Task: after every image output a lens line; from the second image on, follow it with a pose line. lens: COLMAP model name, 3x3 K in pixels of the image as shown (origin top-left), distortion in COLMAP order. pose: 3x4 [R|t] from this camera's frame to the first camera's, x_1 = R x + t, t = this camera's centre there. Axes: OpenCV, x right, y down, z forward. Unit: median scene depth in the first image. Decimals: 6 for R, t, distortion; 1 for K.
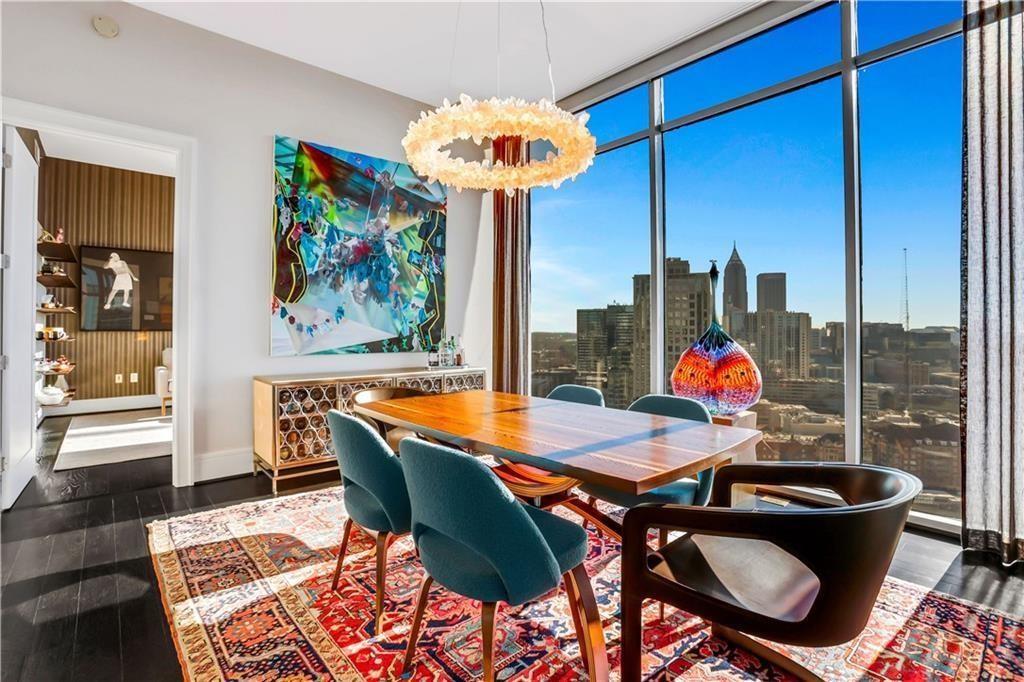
lens RADIAL K [[470.7, 0, 514.9], [0, 470.7, 324.9], [0, 0, 1]] dist [-0.019800, 0.001896]
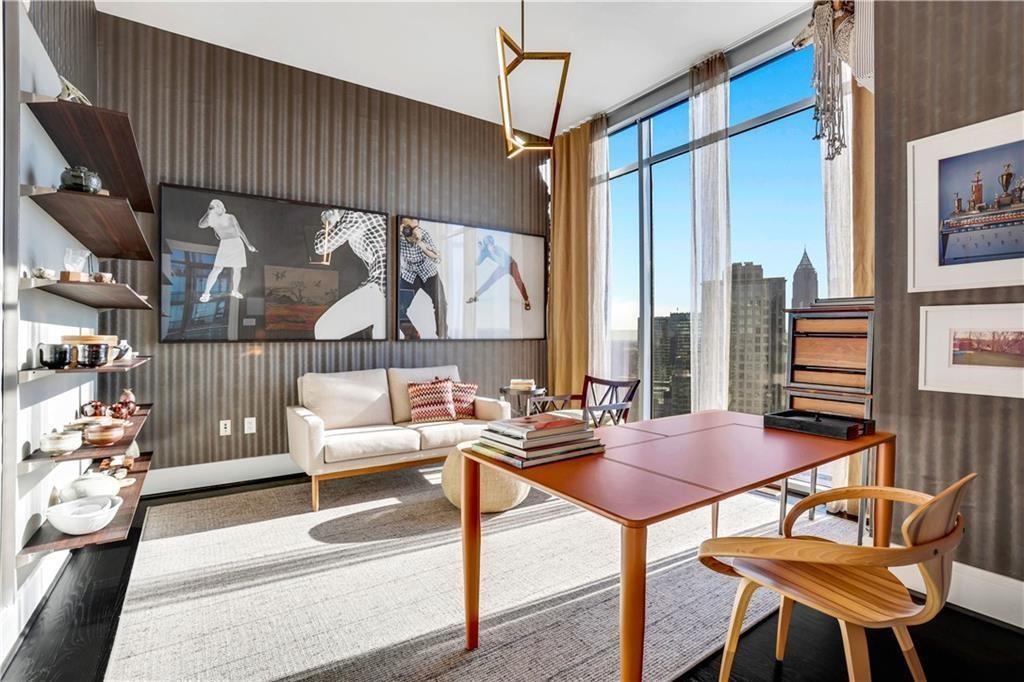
lens RADIAL K [[470.7, 0, 519.4], [0, 470.7, 336.7], [0, 0, 1]] dist [-0.019800, 0.001896]
pose [[0.994022, -0.003549, -0.109120, -0.443116], [0.004168, 0.999976, 0.005450, 0.005474], [0.109098, -0.005872, 0.994014, 0.485370]]
